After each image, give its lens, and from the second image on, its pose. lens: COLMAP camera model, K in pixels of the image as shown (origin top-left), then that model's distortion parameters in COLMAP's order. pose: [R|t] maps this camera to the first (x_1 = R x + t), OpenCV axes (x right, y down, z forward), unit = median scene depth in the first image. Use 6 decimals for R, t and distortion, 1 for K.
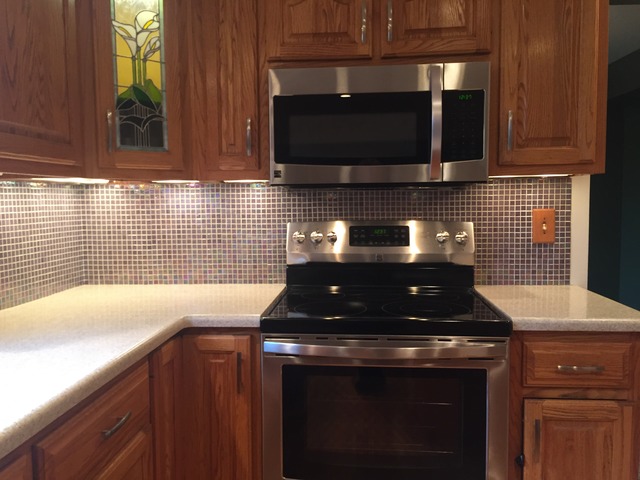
lens RADIAL K [[546.4, 0, 320.0], [0, 546.4, 240.0], [0, 0, 1]] dist [0.069445, -0.107657]
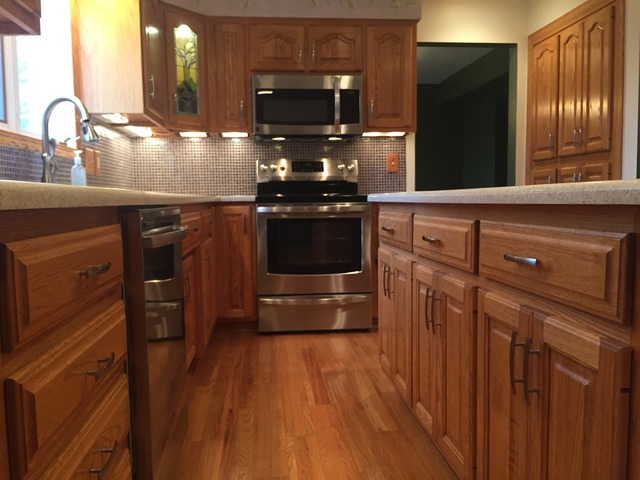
lens RADIAL K [[546.4, 0, 320.0], [0, 546.4, 240.0], [0, 0, 1]] dist [0.069445, -0.107657]
pose [[0.984098, -0.016255, 0.176883, -0.211126], [0.015555, 0.999865, 0.005342, 0.266661], [-0.176946, -0.002506, 0.984217, -0.957127]]
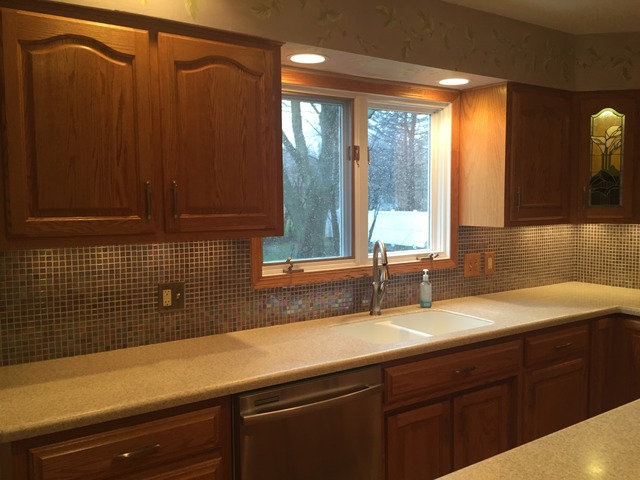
lens RADIAL K [[546.4, 0, 320.0], [0, 546.4, 240.0], [0, 0, 1]] dist [0.069445, -0.107657]
pose [[0.606047, 0.063145, -0.792918, 0.498959], [-0.054296, 0.997803, 0.037962, -0.076551], [0.793574, 0.020045, 0.608144, -0.730856]]
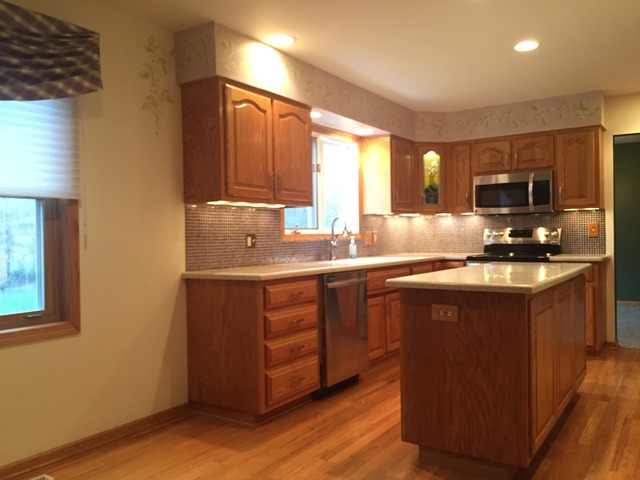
lens RADIAL K [[546.4, 0, 320.0], [0, 546.4, 240.0], [0, 0, 1]] dist [0.069445, -0.107657]
pose [[0.873785, 0.001264, -0.486311, 0.625143], [-0.028187, 0.998447, -0.048051, 0.199963], [0.485495, 0.055693, 0.872464, -1.977744]]
